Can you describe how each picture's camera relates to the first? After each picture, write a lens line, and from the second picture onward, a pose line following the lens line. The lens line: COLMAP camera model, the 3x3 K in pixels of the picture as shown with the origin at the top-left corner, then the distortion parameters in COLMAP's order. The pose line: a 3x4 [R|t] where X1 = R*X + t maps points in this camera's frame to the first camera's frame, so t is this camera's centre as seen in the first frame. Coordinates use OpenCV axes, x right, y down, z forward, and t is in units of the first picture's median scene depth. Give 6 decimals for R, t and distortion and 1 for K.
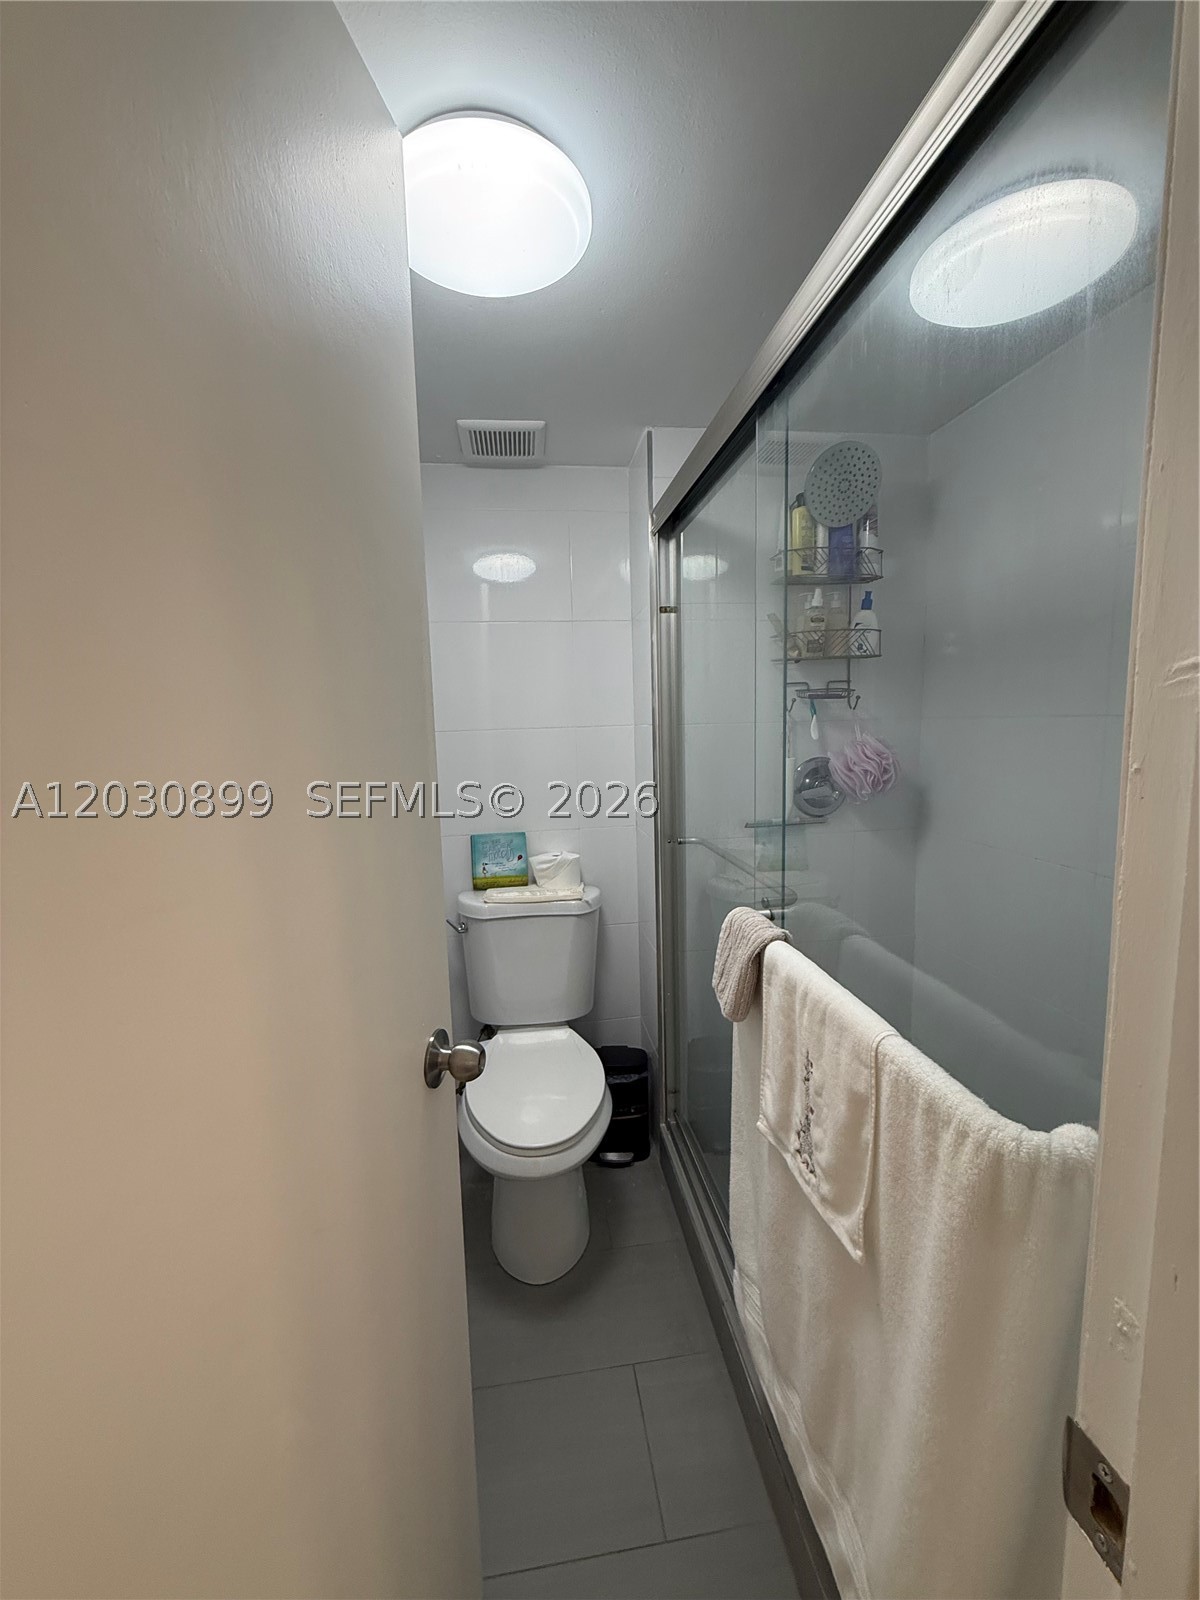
lens RADIAL K [[638.5, 0, 601.5], [0, 638.5, 800.0], [0, 0, 1]] dist [-0.002578, 0.000195]
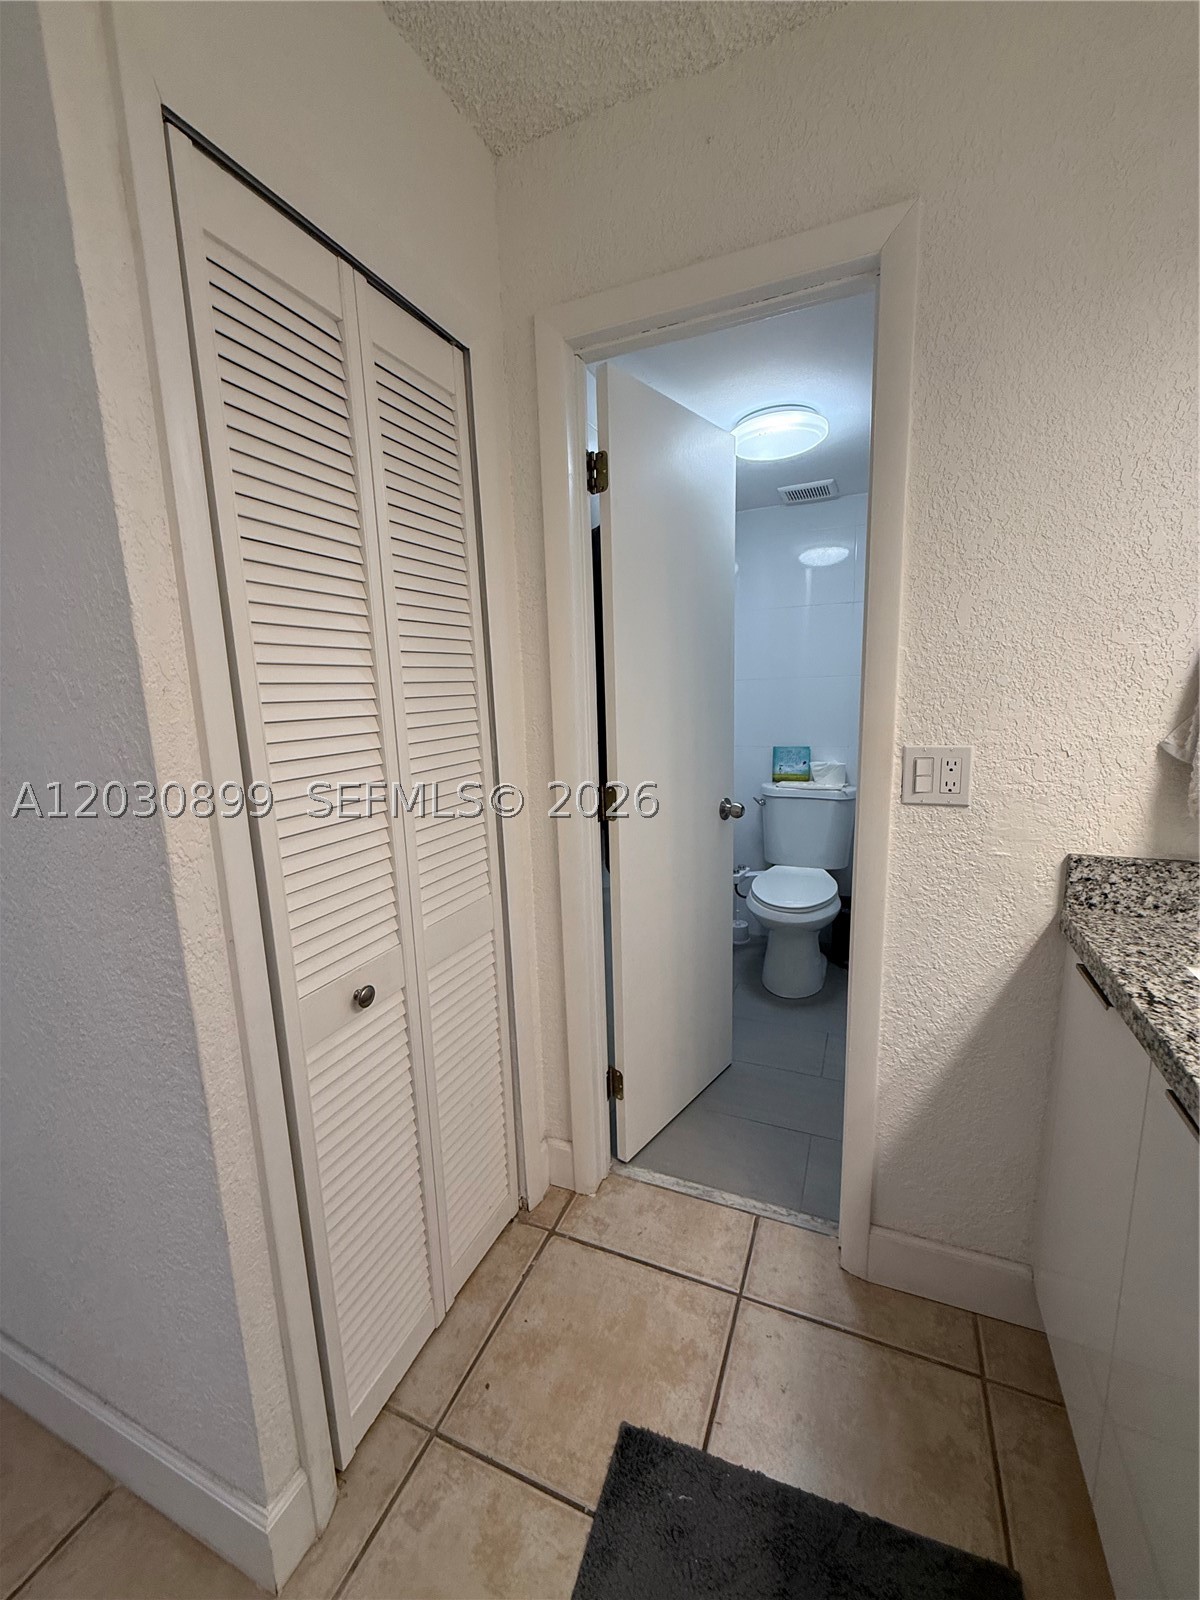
lens RADIAL K [[638.5, 0, 601.5], [0, 638.5, 800.0], [0, 0, 1]] dist [-0.002578, 0.000195]
pose [[0.857862, 0.089742, -0.505984, 0.242643], [-0.052860, 0.994821, 0.086822, 0.073726], [0.511154, -0.047735, 0.858162, -0.576976]]
